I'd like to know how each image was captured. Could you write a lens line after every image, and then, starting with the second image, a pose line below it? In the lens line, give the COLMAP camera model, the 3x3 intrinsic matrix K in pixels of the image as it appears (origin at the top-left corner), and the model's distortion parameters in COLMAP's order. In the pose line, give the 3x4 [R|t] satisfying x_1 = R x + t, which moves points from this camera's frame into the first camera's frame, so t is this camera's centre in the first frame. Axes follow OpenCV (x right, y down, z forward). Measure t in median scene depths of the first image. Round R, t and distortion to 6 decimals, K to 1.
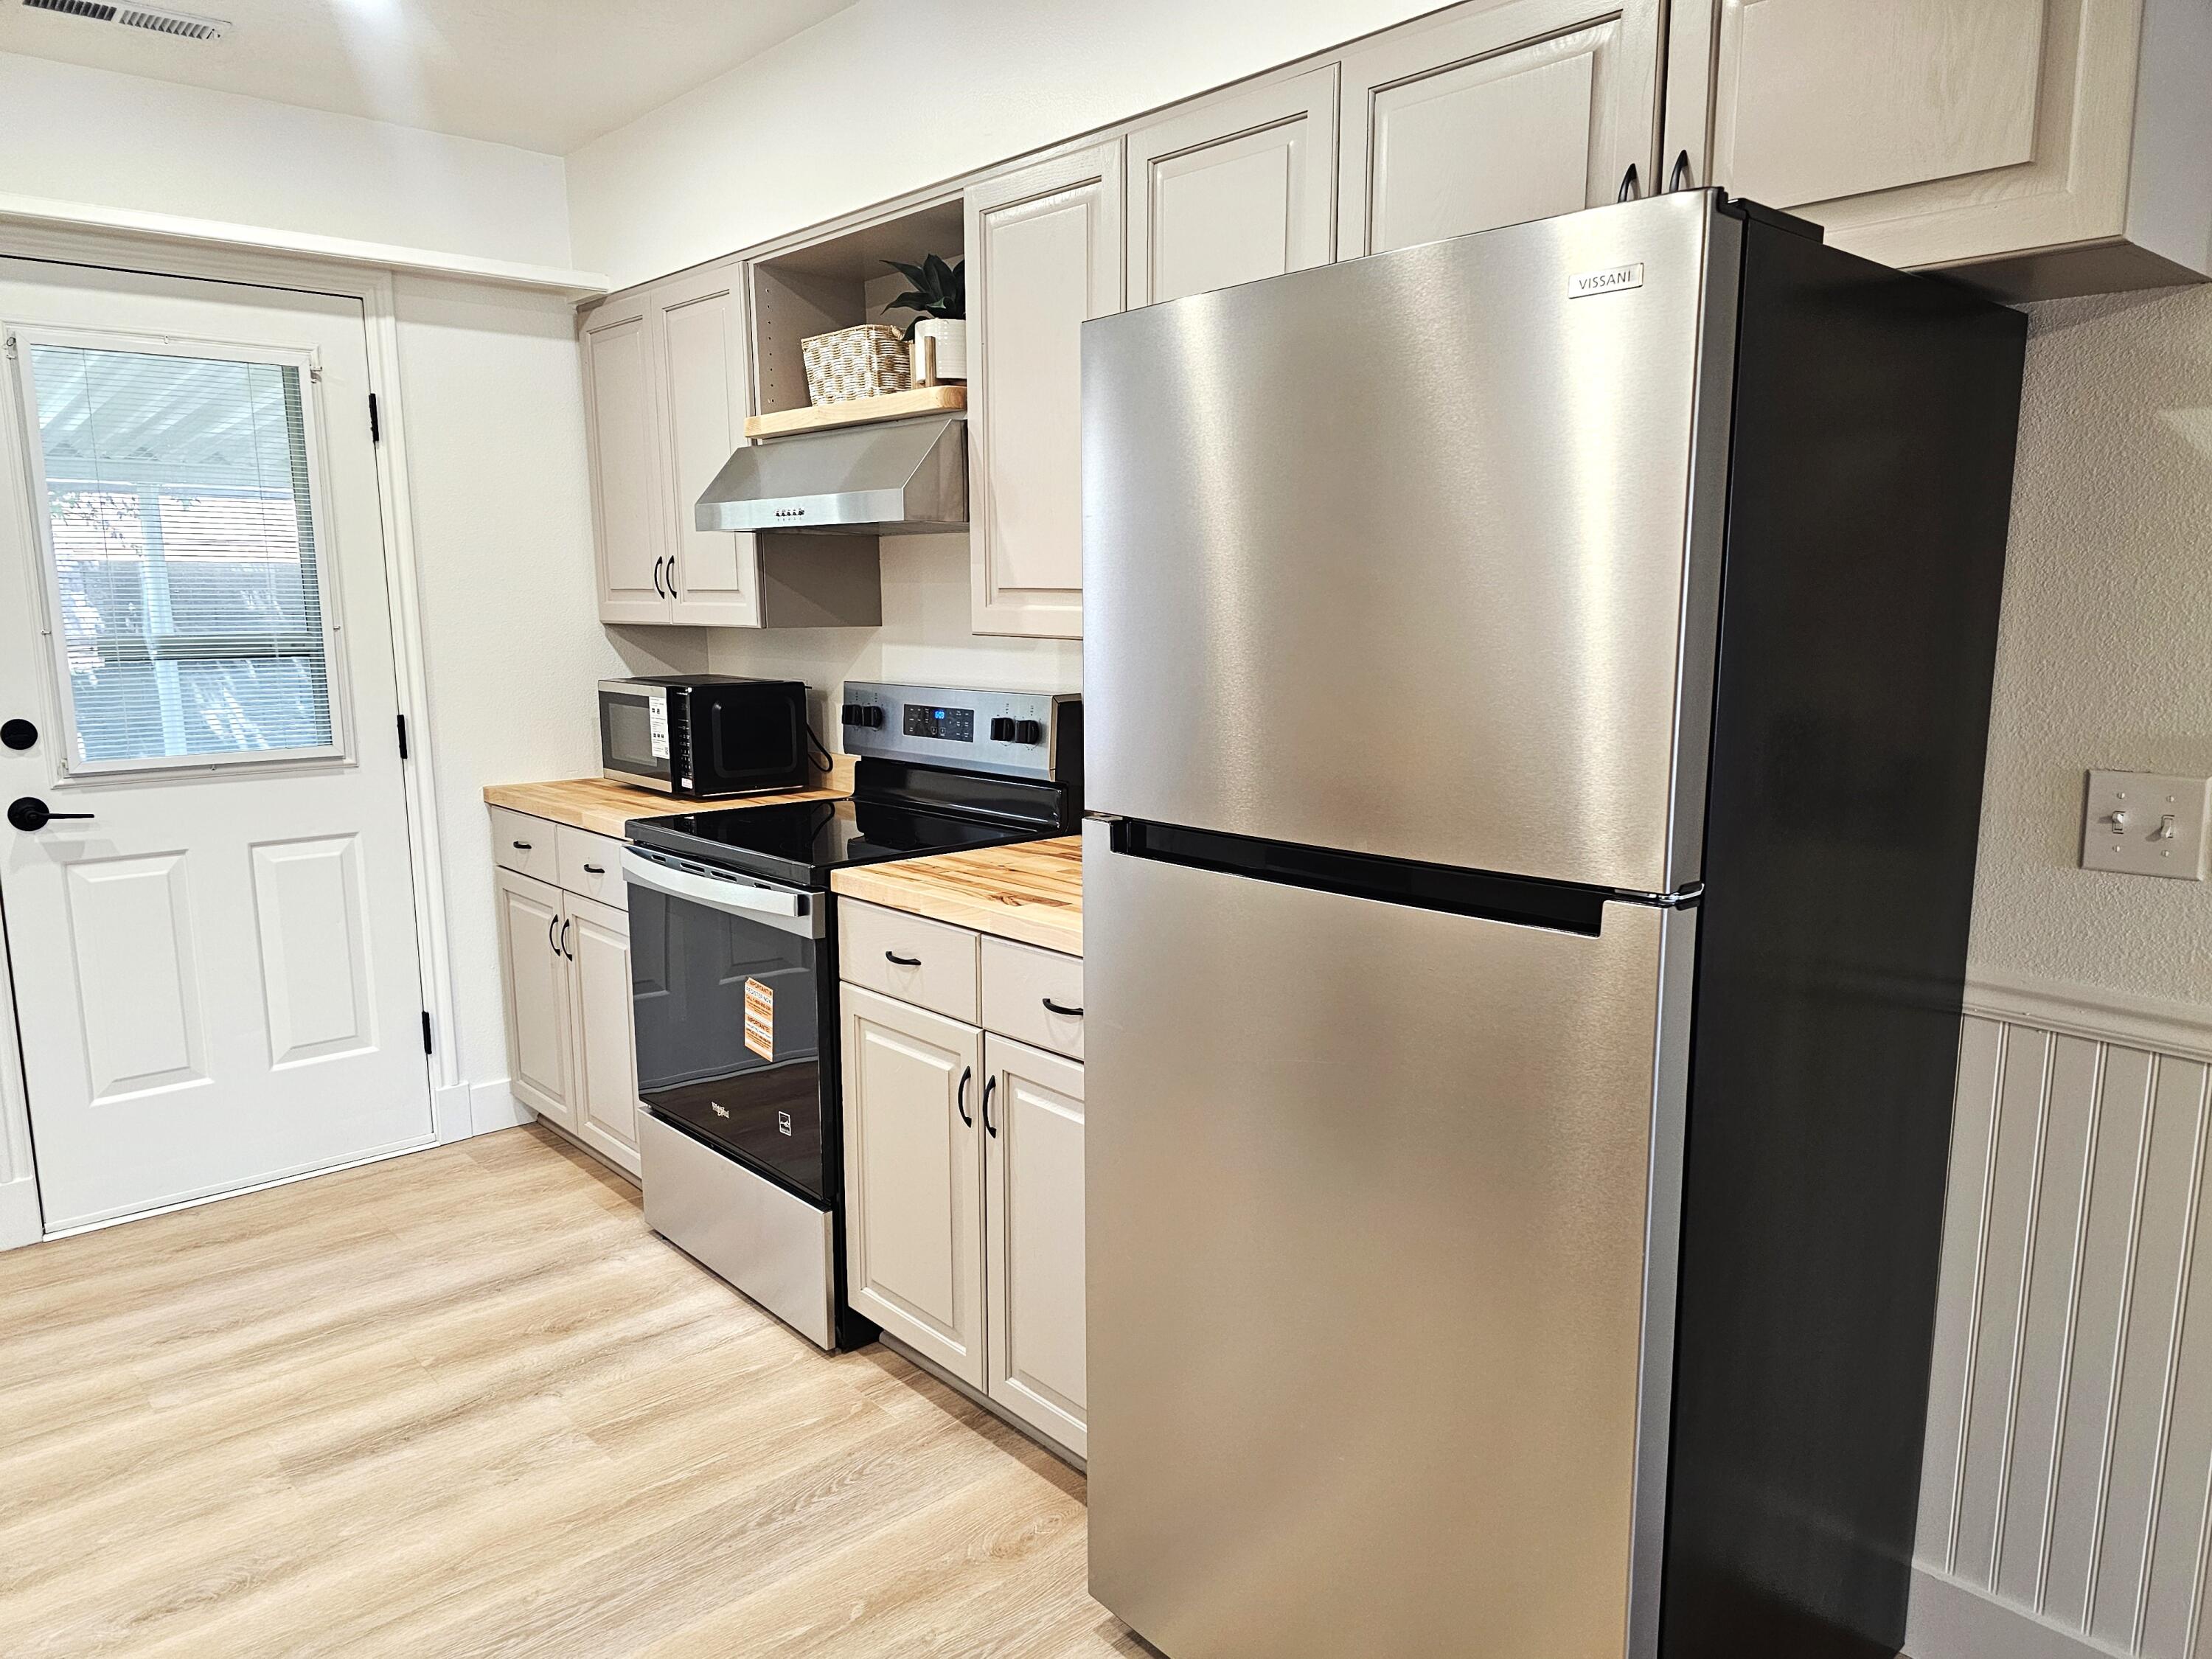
lens RADIAL K [[1507.7, 0, 1108.5], [0, 1507.7, 838.0], [0, 0, 1]] dist [0.031292, -0.026512]
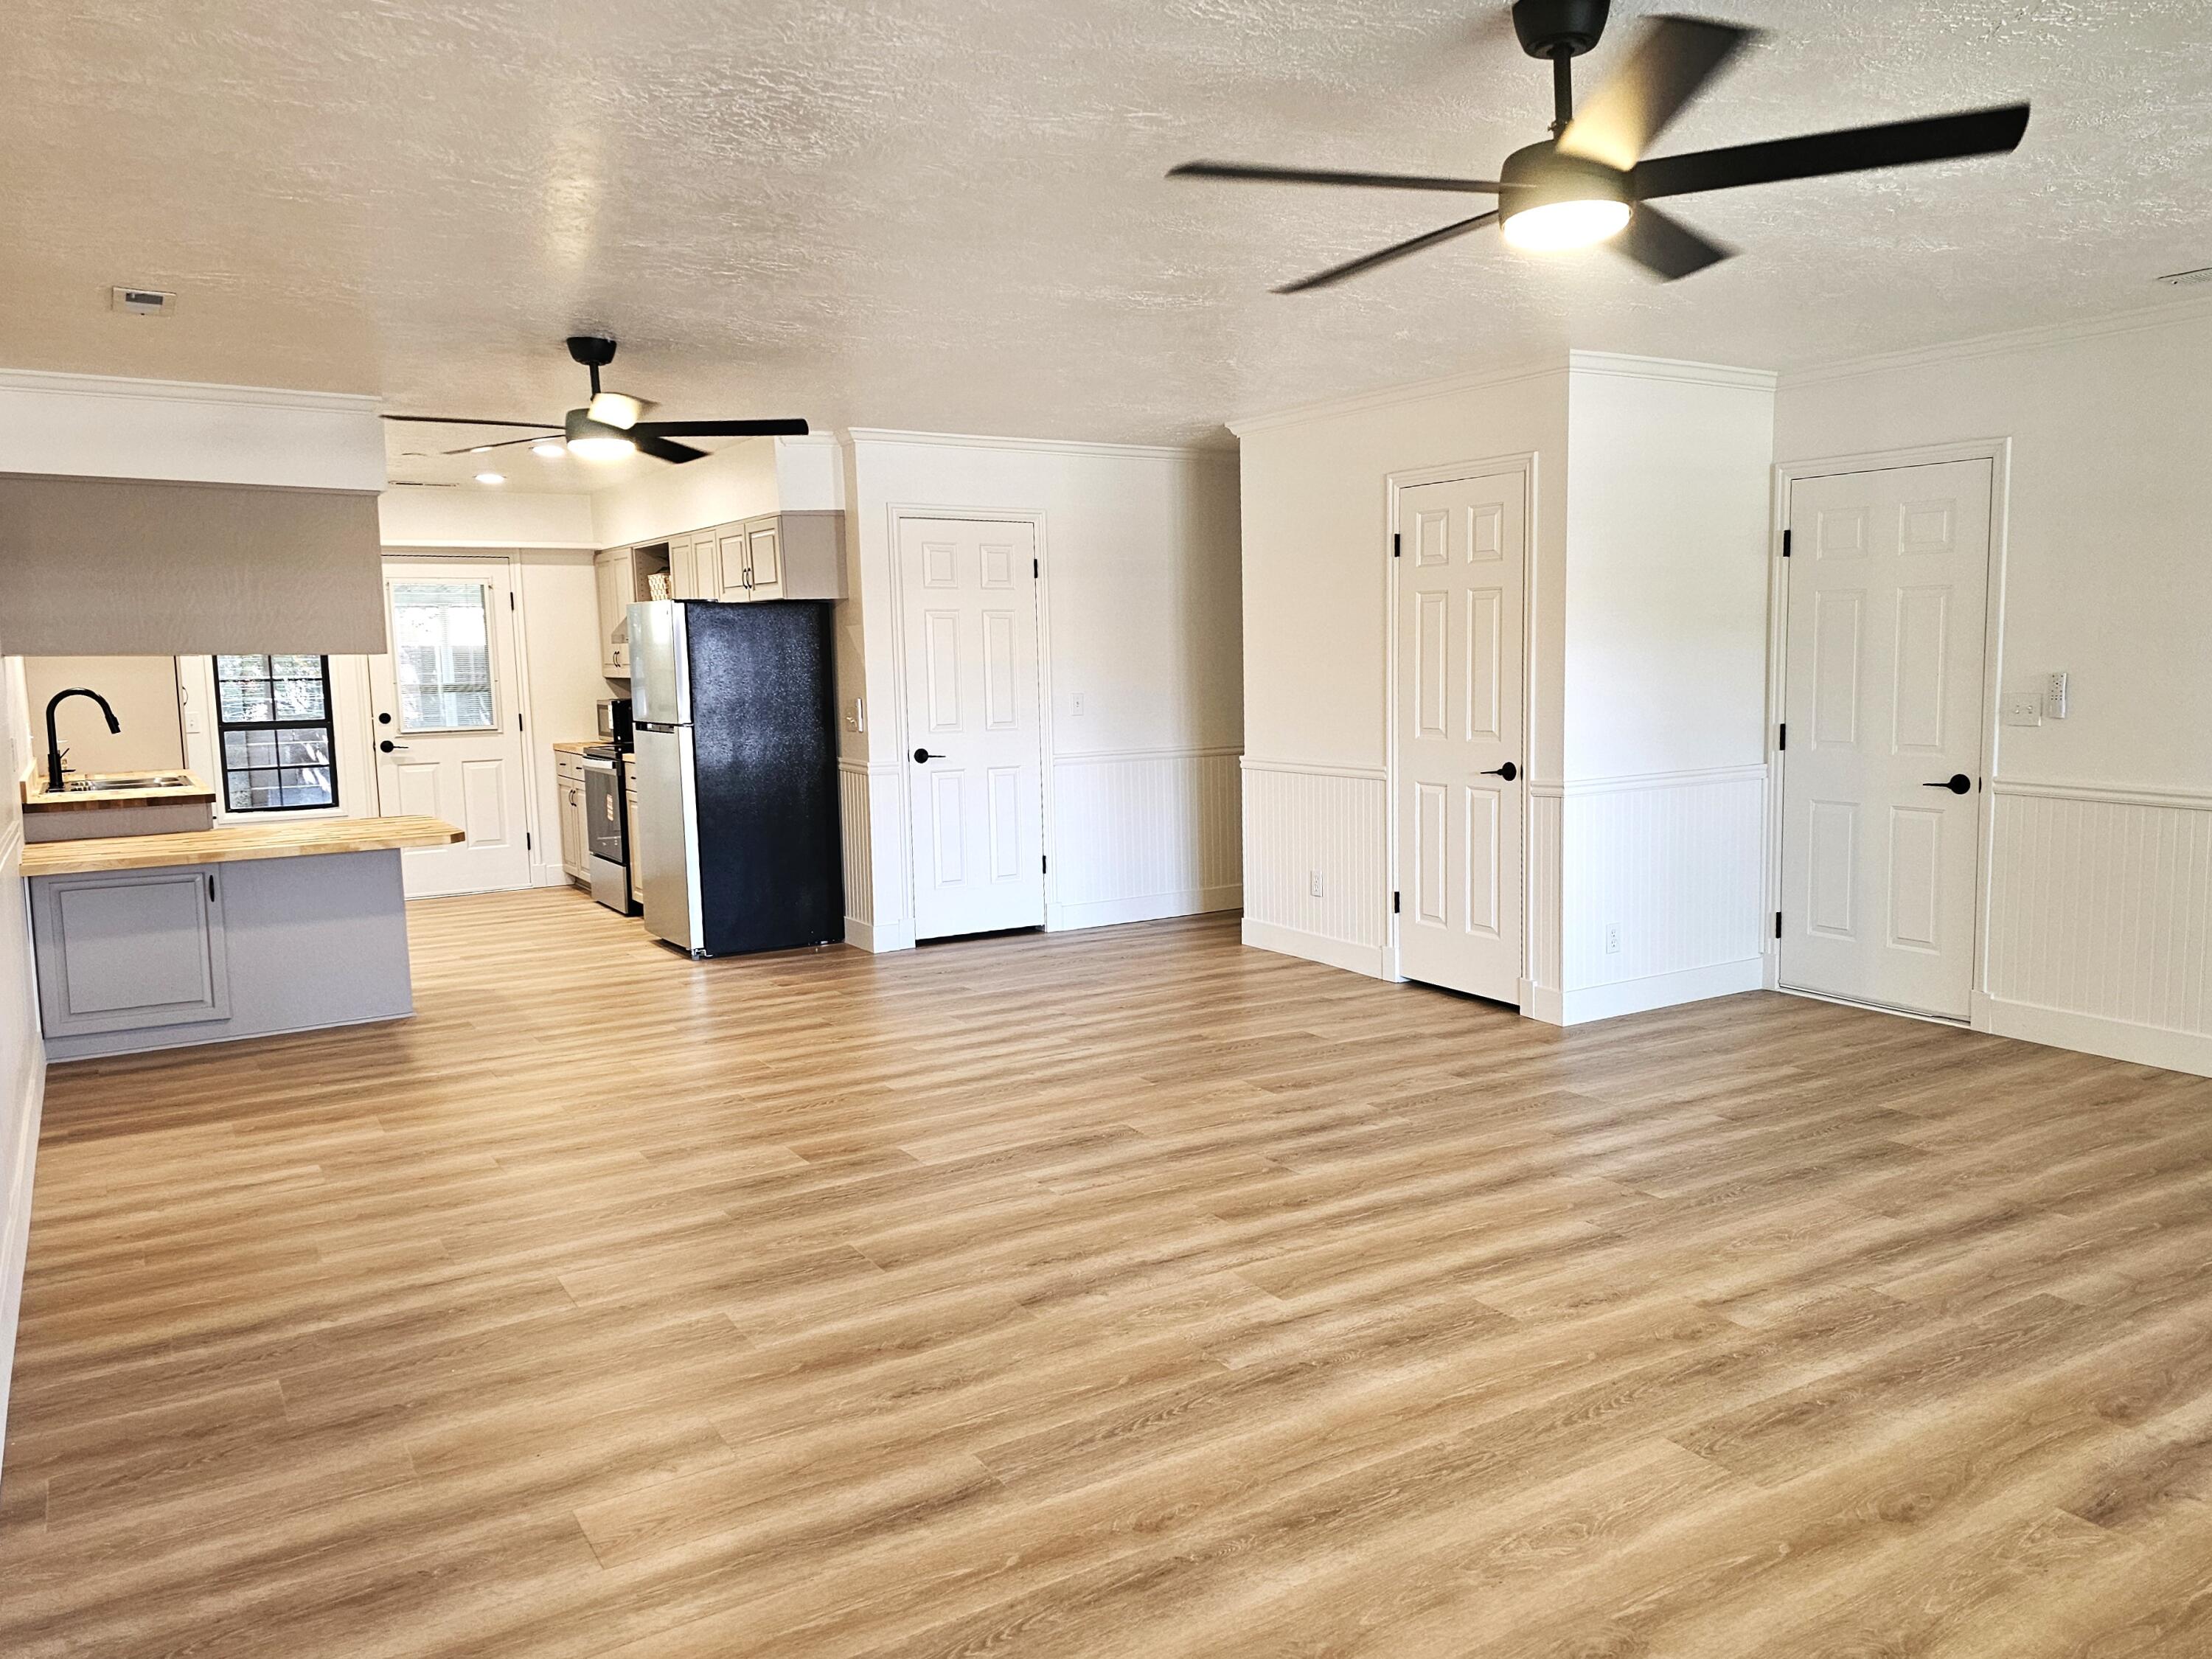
lens RADIAL K [[1620.5, 0, 1148.8], [0, 1620.5, 807.9], [0, 0, 1]] dist [0.052370, -0.036981]
pose [[0.985716, 0.000032, -0.168414, 1.195871], [-0.011095, 0.997840, -0.064749, 0.279283], [0.168049, 0.065693, 0.983587, -1.744893]]
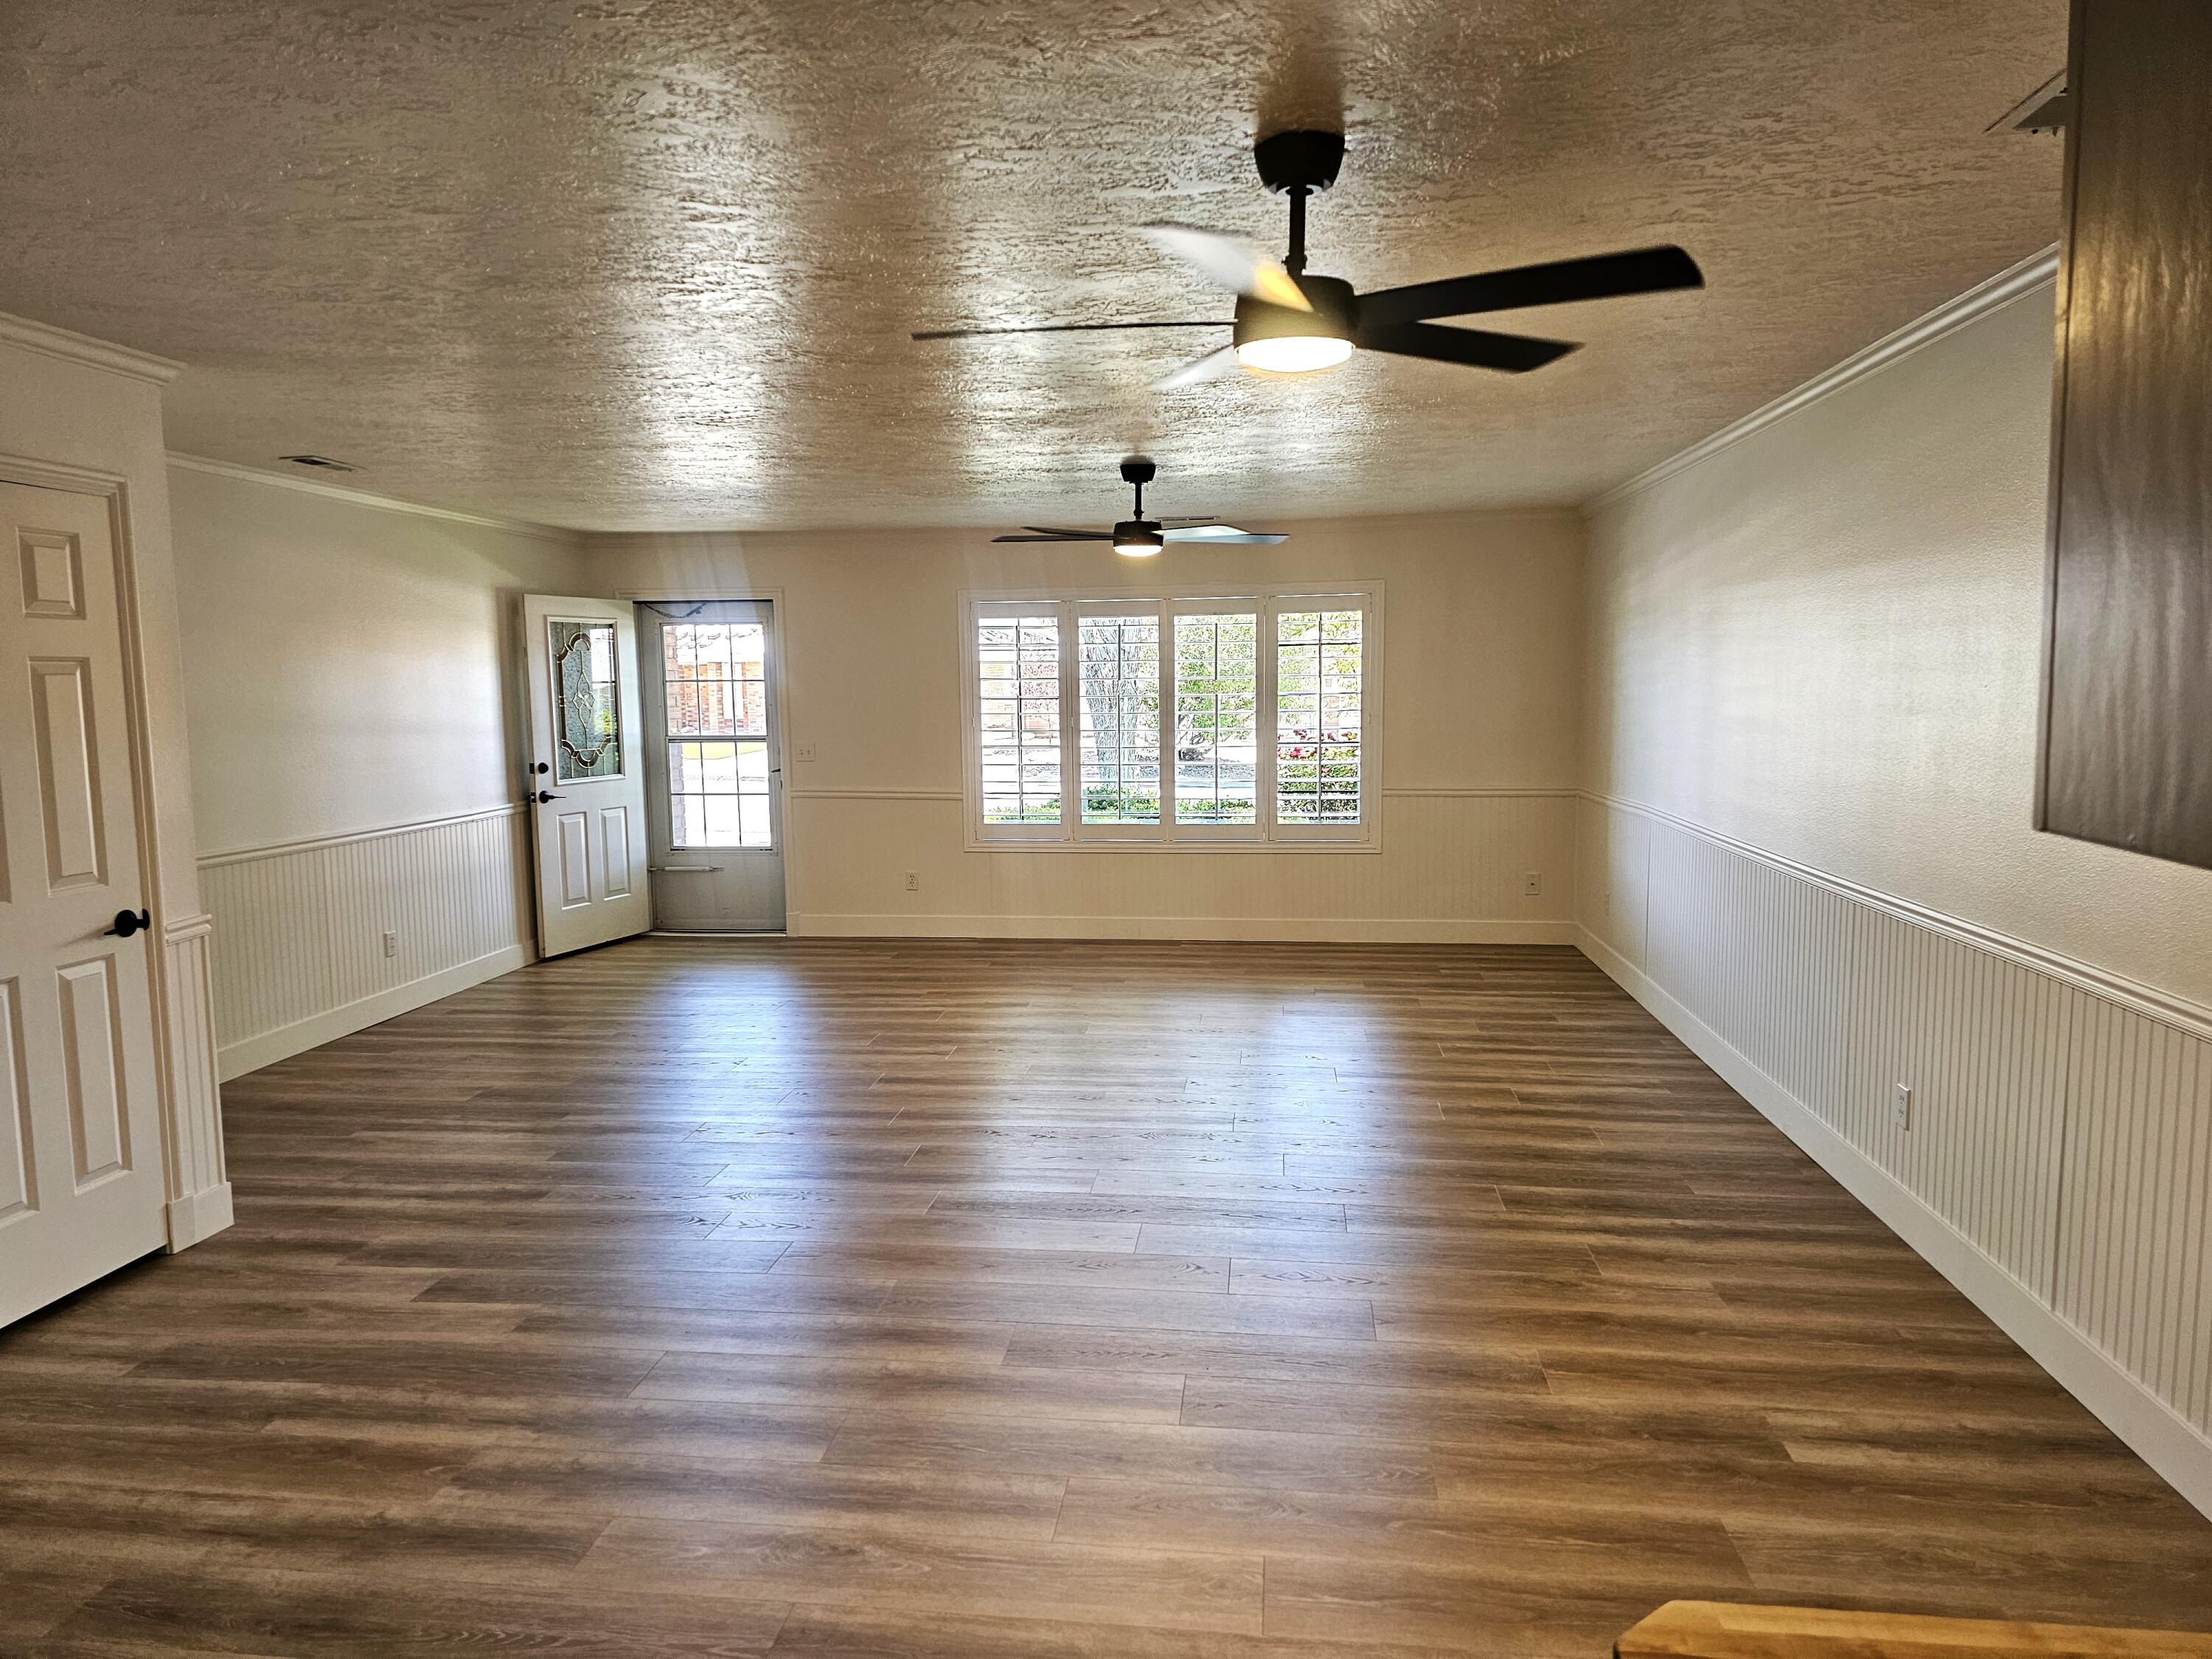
lens RADIAL K [[1507.7, 0, 1090.3], [0, 1507.7, 834.1], [0, 0, 1]] dist [0.031292, -0.026512]
pose [[-0.654948, -0.066709, 0.752724, -0.148946], [0.142028, 0.967478, 0.209320, -0.108472], [-0.742207, 0.244002, -0.624173, 0.358875]]
